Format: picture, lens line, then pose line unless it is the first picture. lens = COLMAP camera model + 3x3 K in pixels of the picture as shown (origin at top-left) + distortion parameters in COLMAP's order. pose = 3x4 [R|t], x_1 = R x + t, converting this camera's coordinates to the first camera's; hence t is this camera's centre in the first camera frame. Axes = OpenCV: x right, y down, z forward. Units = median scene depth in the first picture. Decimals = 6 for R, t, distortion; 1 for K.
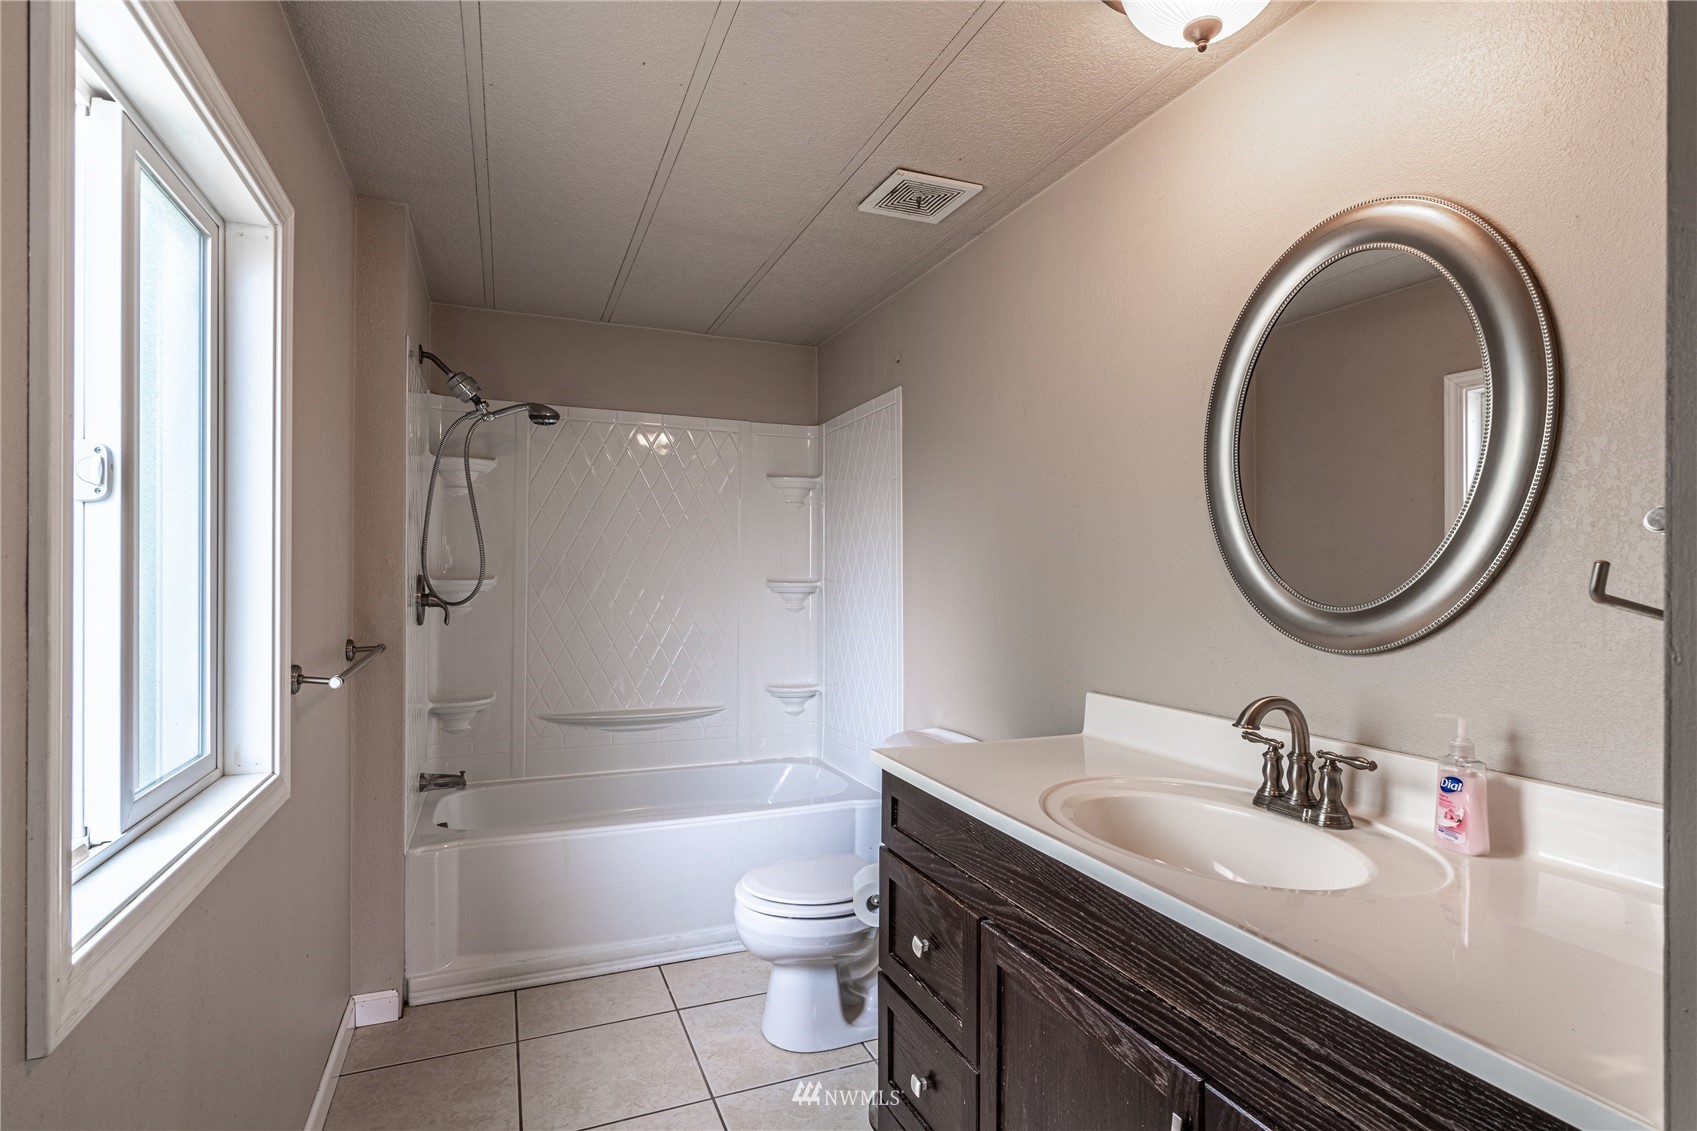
lens RADIAL K [[821.5, 0, 842.0], [0, 821.5, 575.1], [0, 0, 1]] dist [0.003974, 0.000646]
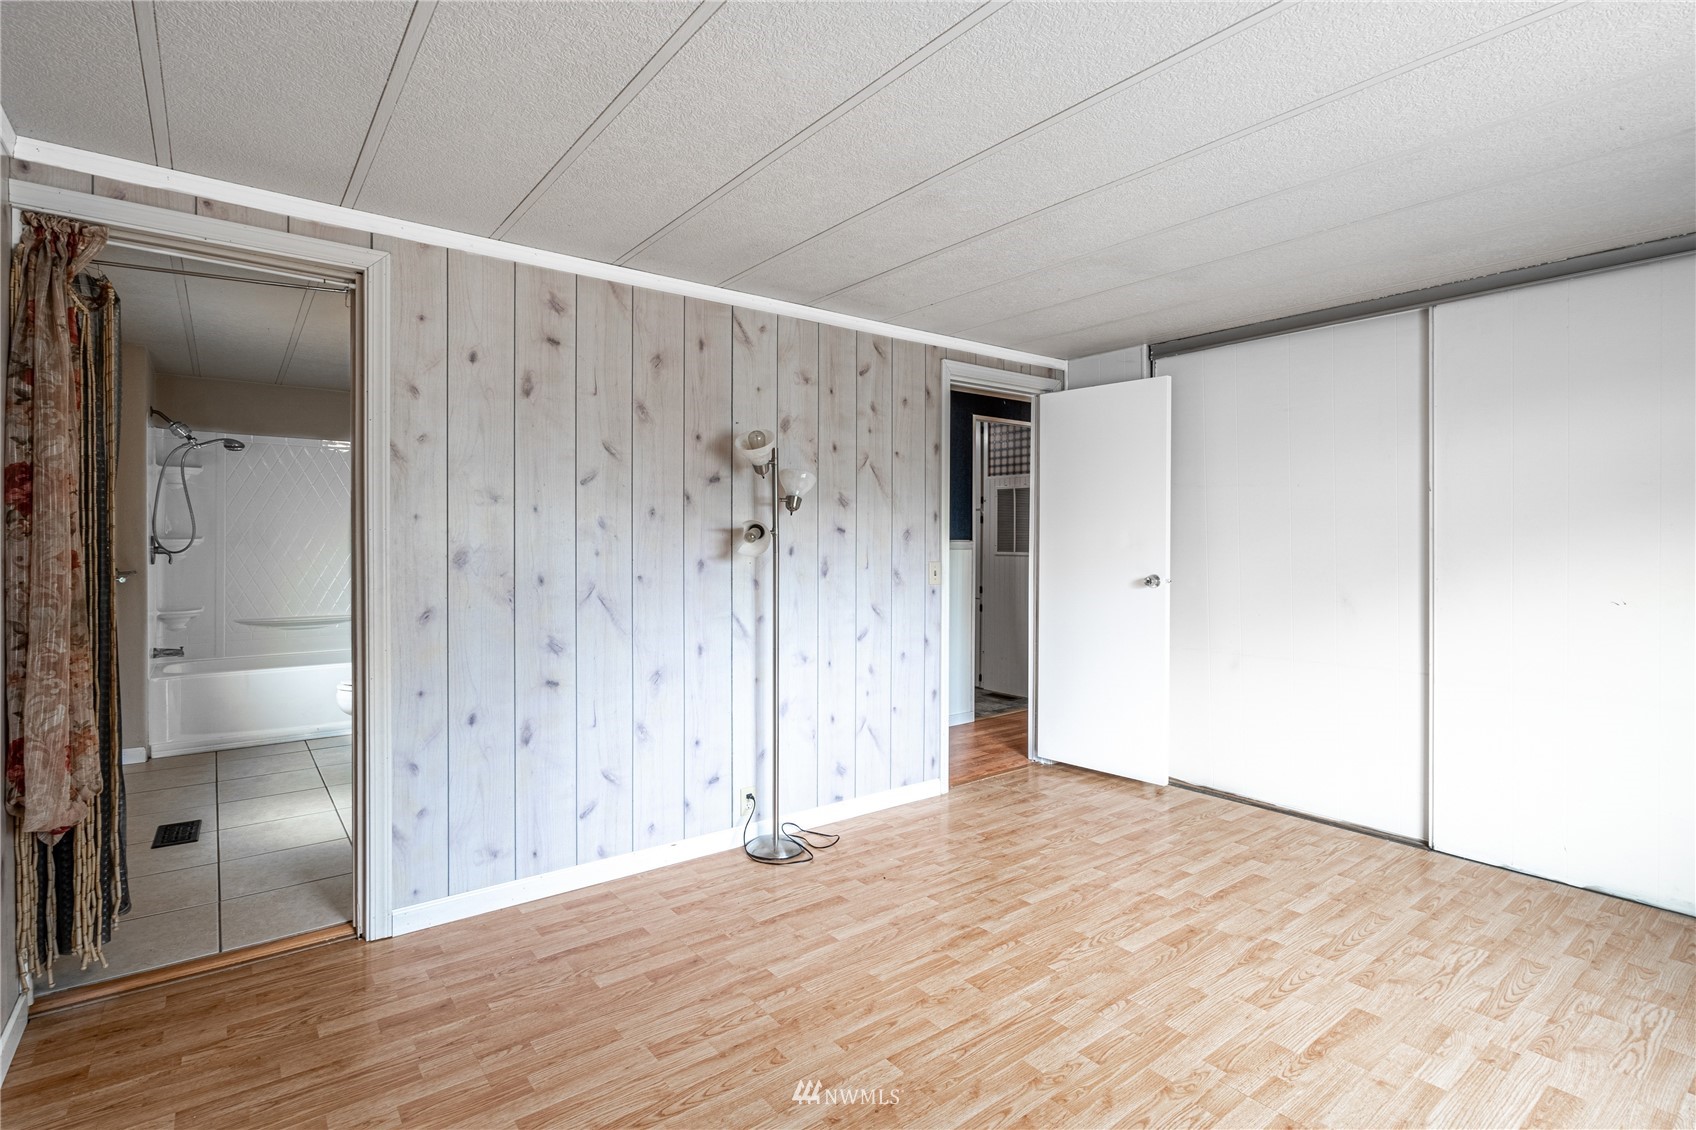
lens RADIAL K [[821.0, 0, 854.6], [0, 821.0, 551.5], [0, 0, 1]] dist [0.003974, 0.000646]
pose [[0.965321, 0.000280, 0.261067, 0.475885], [-0.005093, 0.999829, 0.017758, -0.005950], [-0.261018, -0.018472, 0.965157, -1.088930]]
